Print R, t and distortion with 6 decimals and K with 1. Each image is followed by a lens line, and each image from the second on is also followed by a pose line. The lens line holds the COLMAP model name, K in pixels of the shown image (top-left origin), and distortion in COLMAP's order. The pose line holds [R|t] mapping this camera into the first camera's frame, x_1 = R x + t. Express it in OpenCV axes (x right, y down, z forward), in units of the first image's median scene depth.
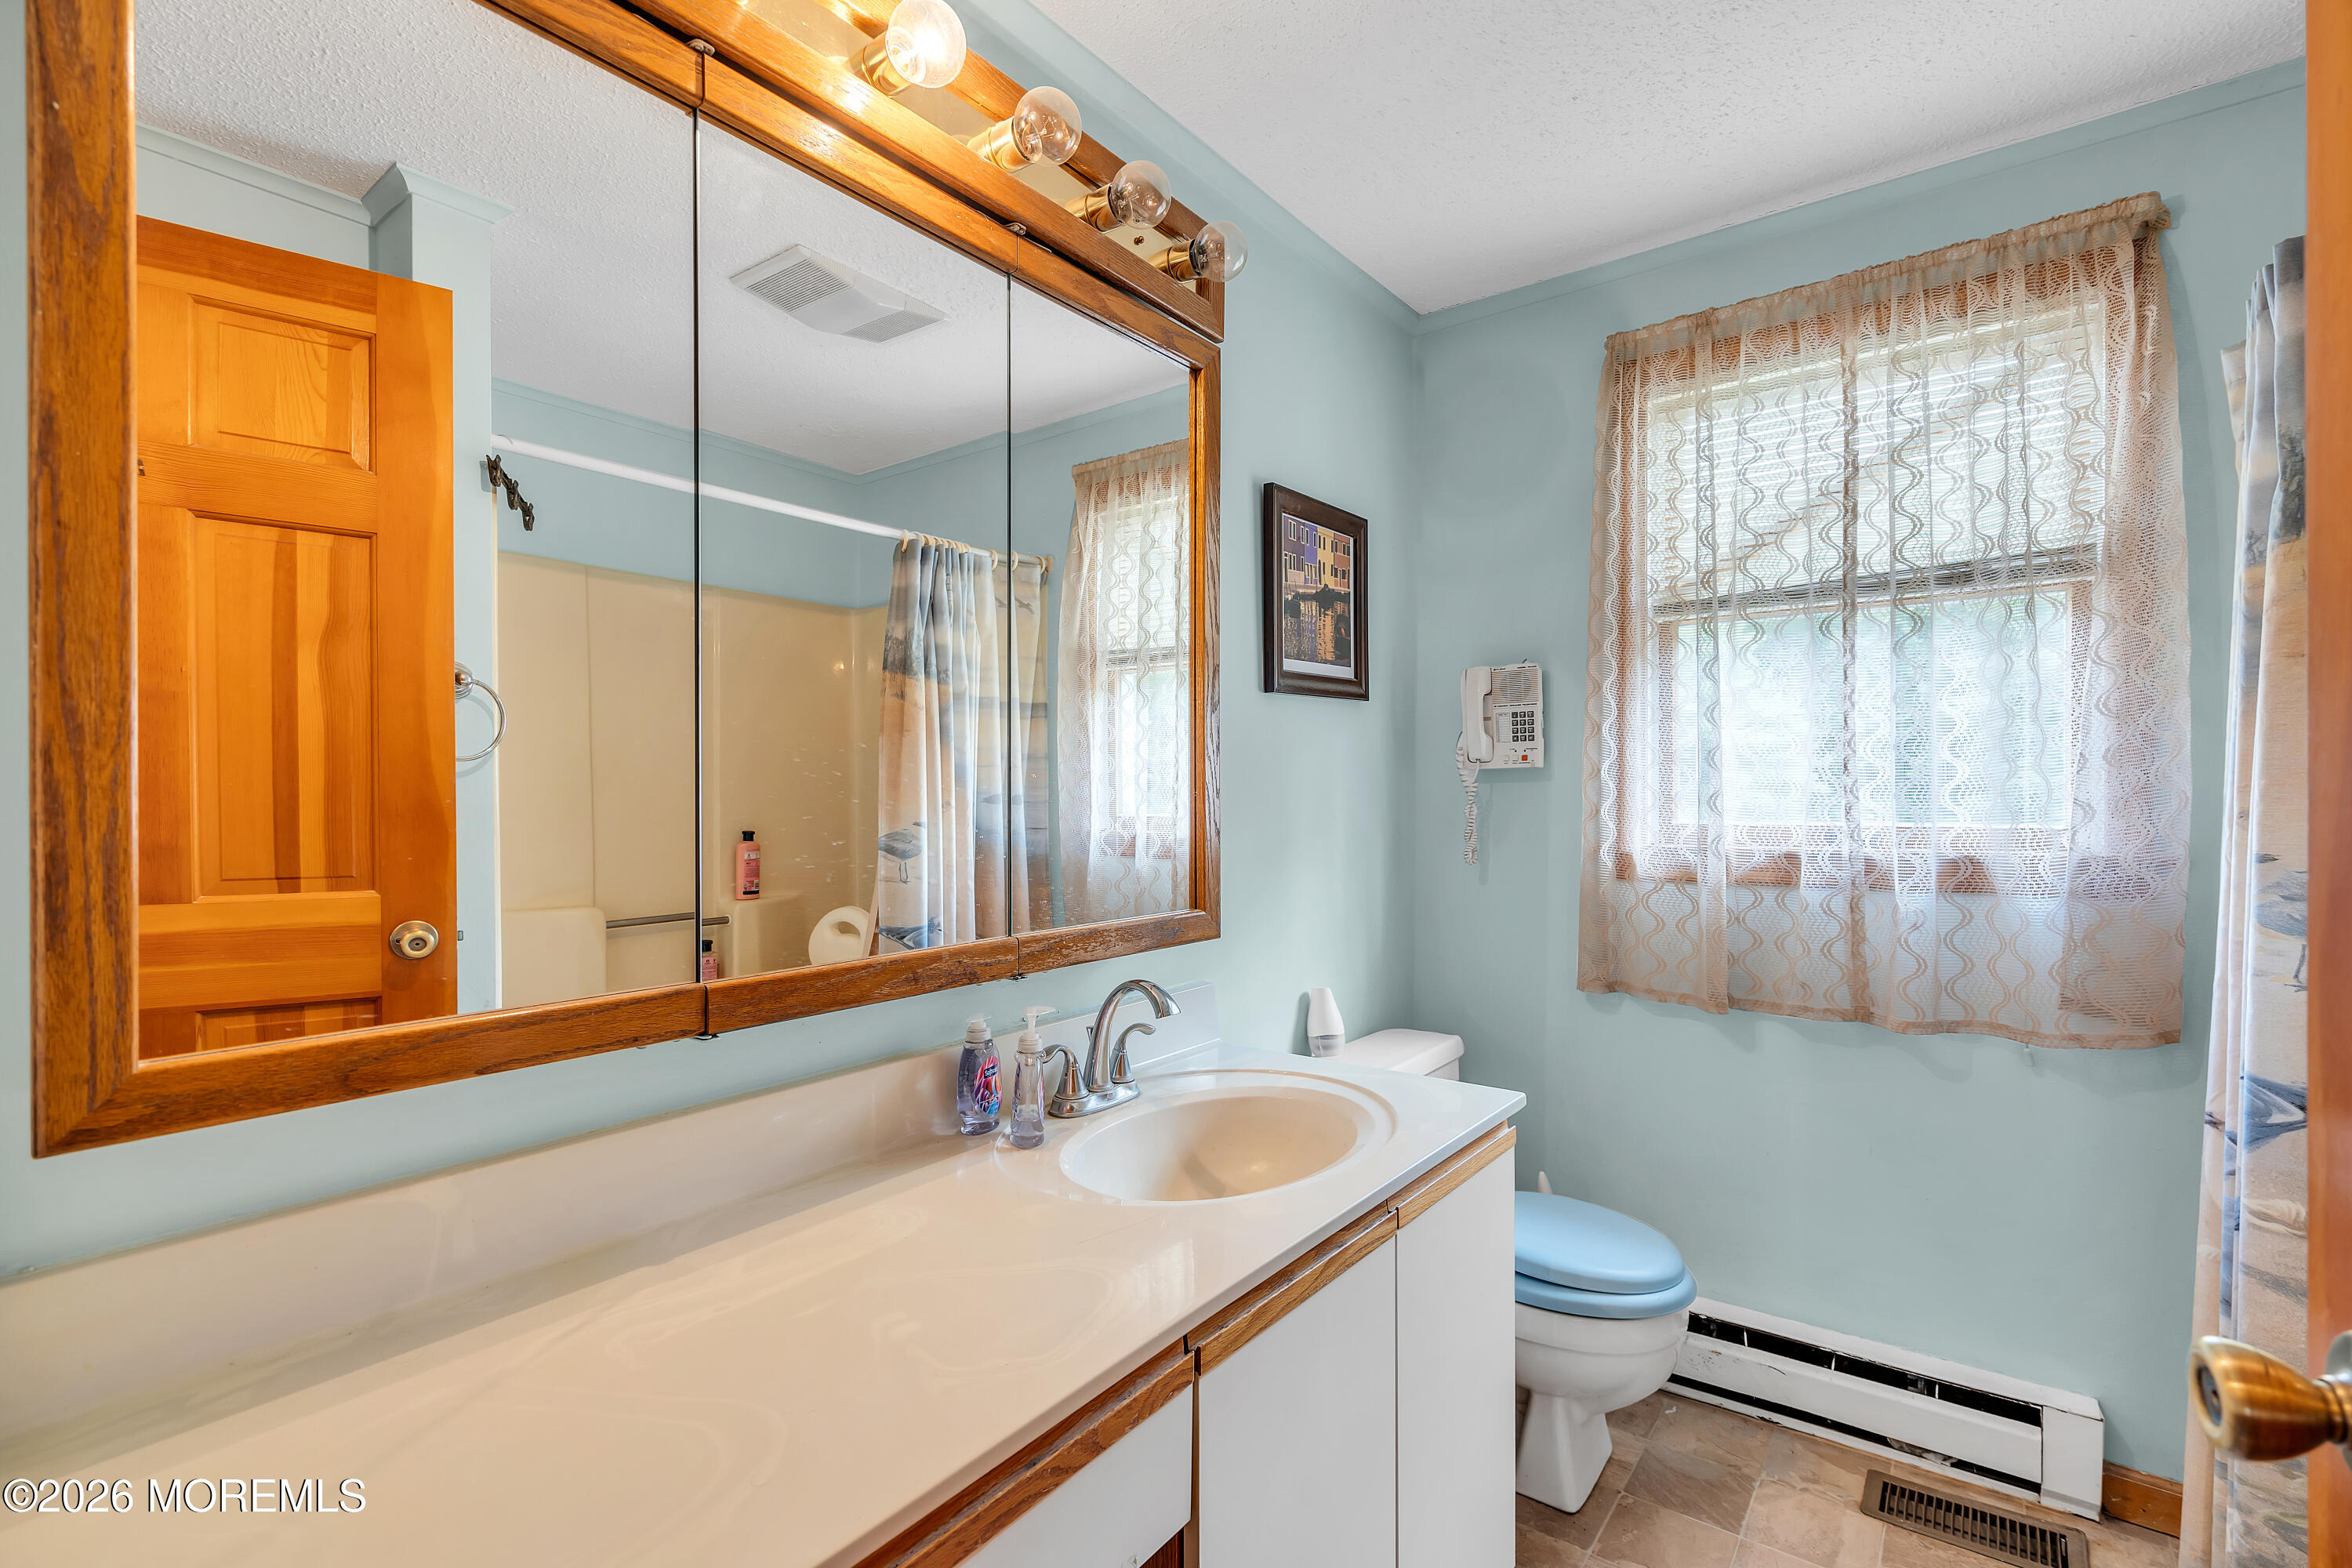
lens RADIAL K [[1067.3, 0, 1172.6], [0, 1067.3, 794.6], [0, 0, 1]] dist [-0.002148, -0.000215]
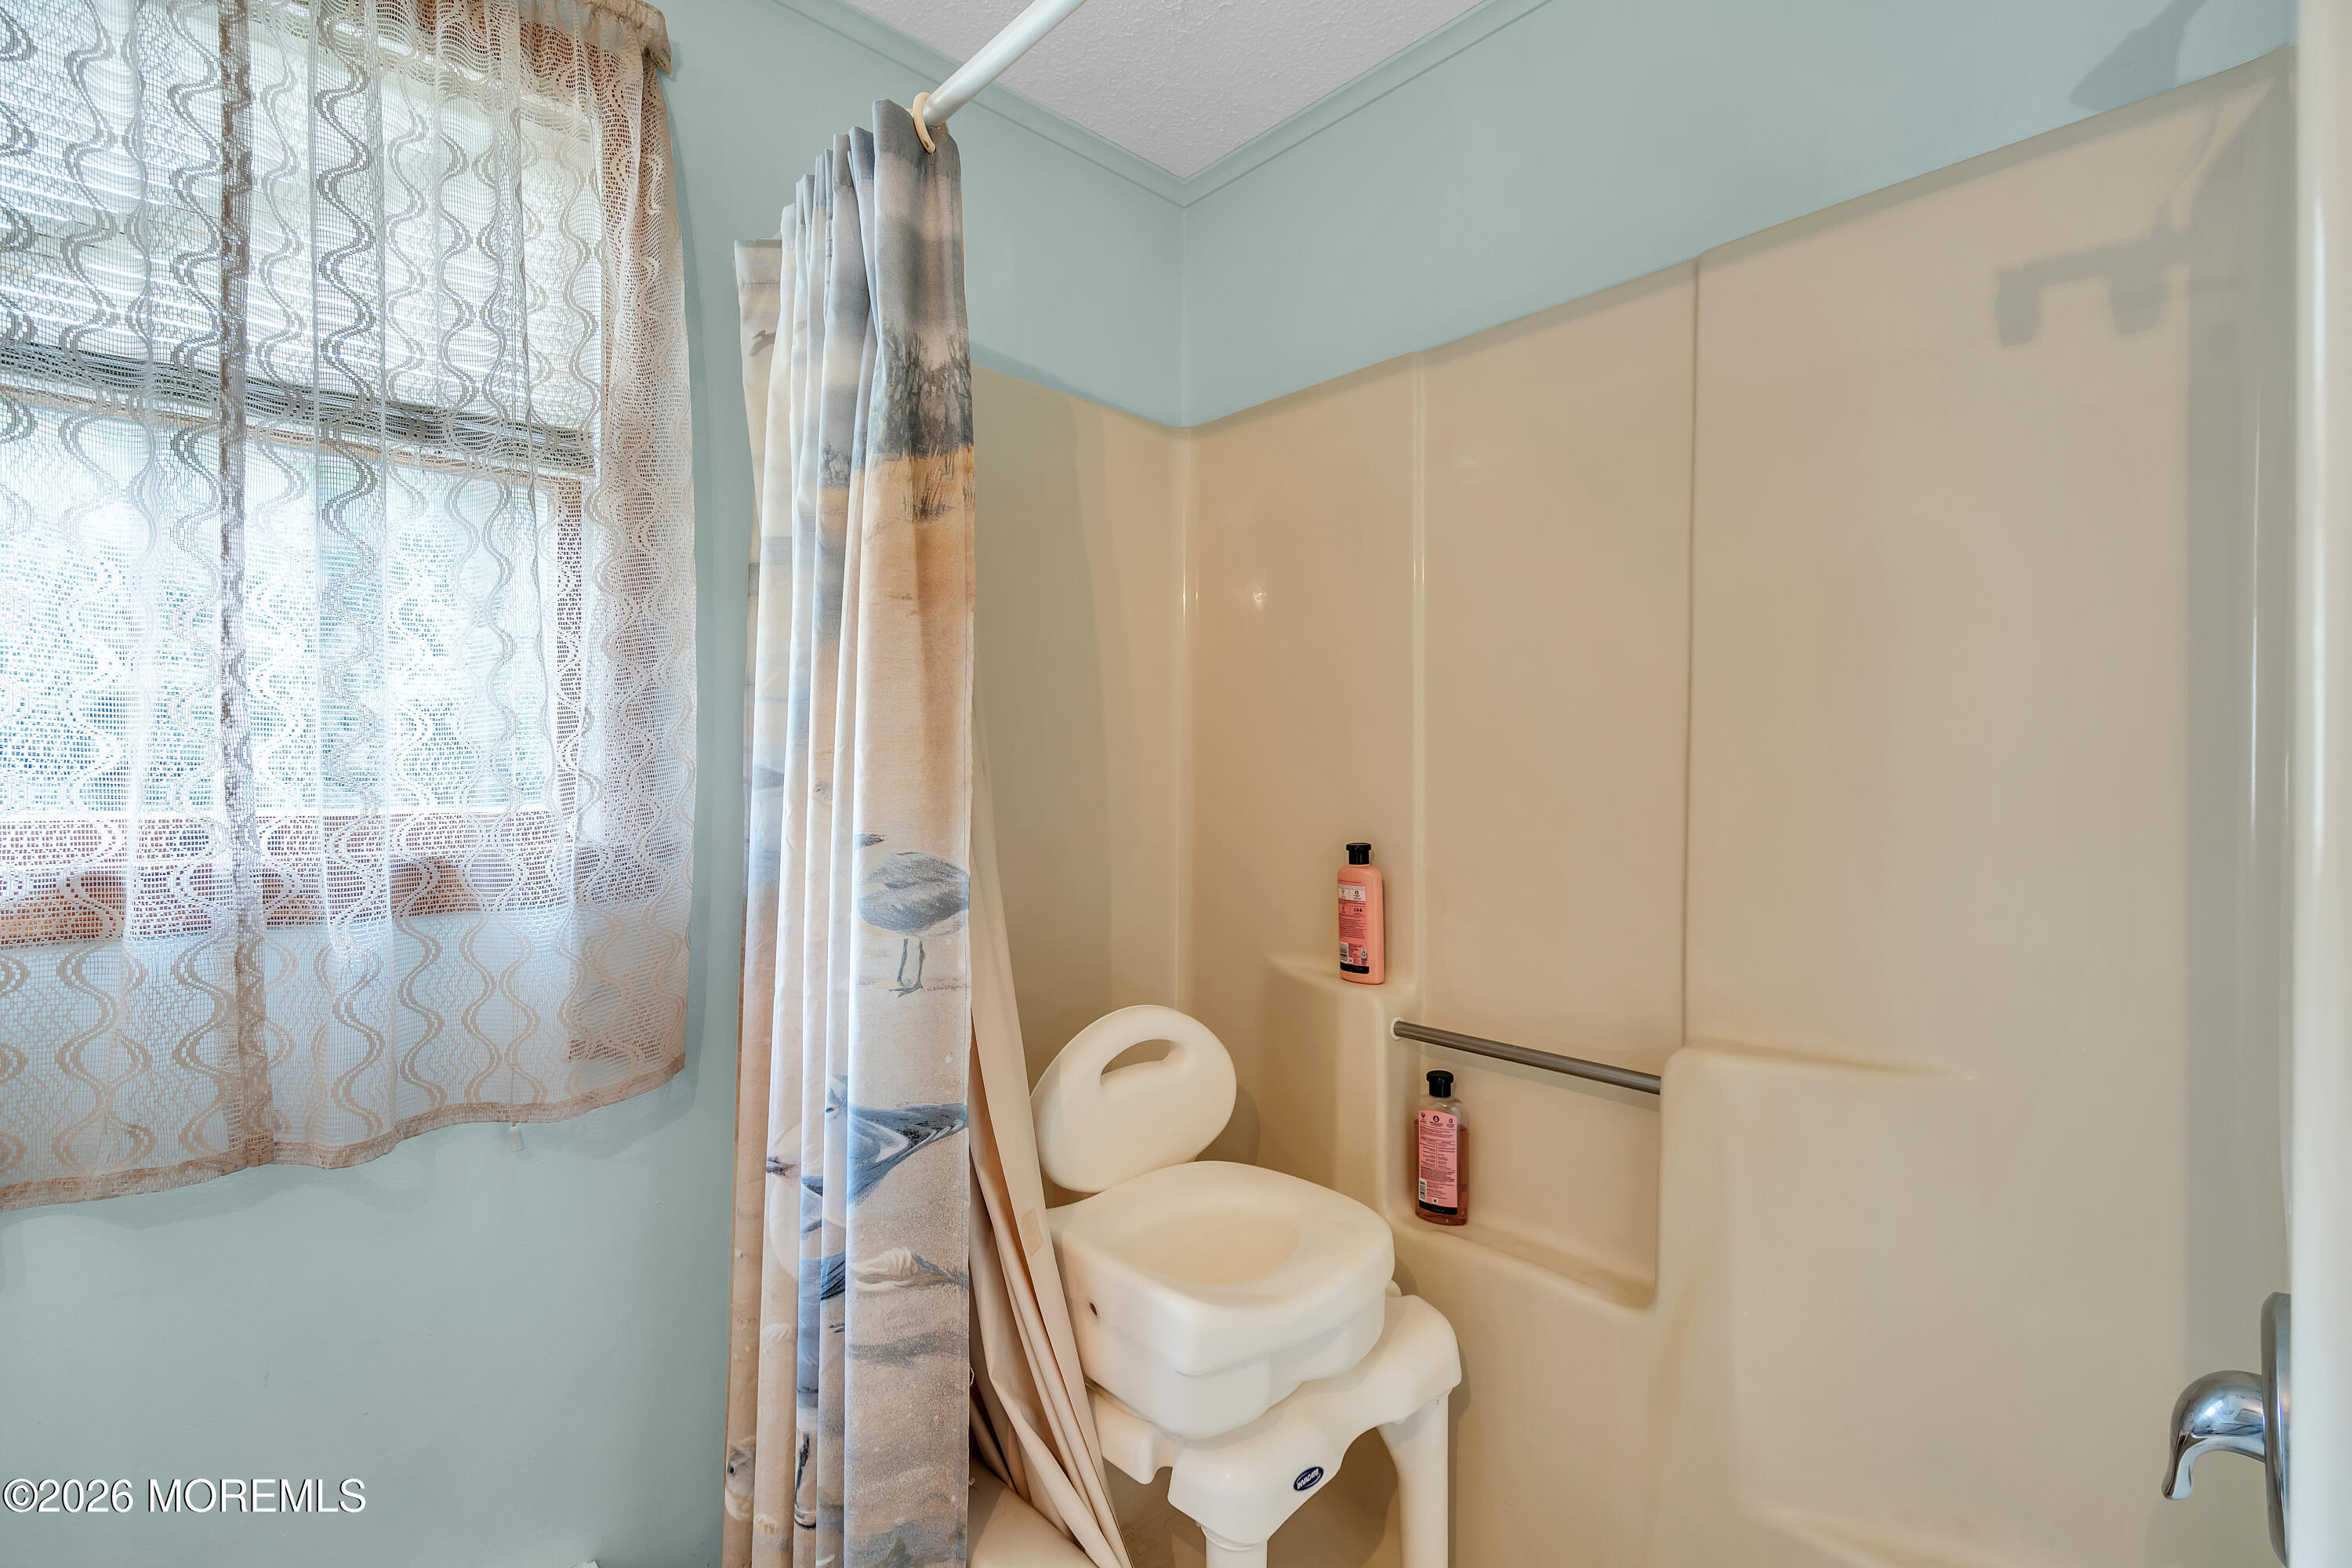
lens RADIAL K [[1067.3, 0, 1172.0], [0, 1067.3, 776.5], [0, 0, 1]] dist [-0.002148, -0.000215]
pose [[0.166986, 0.001912, 0.985957, 0.179088], [-0.001743, 0.999997, -0.001644, 0.008644], [-0.985958, -0.001444, 0.166988, 0.446887]]
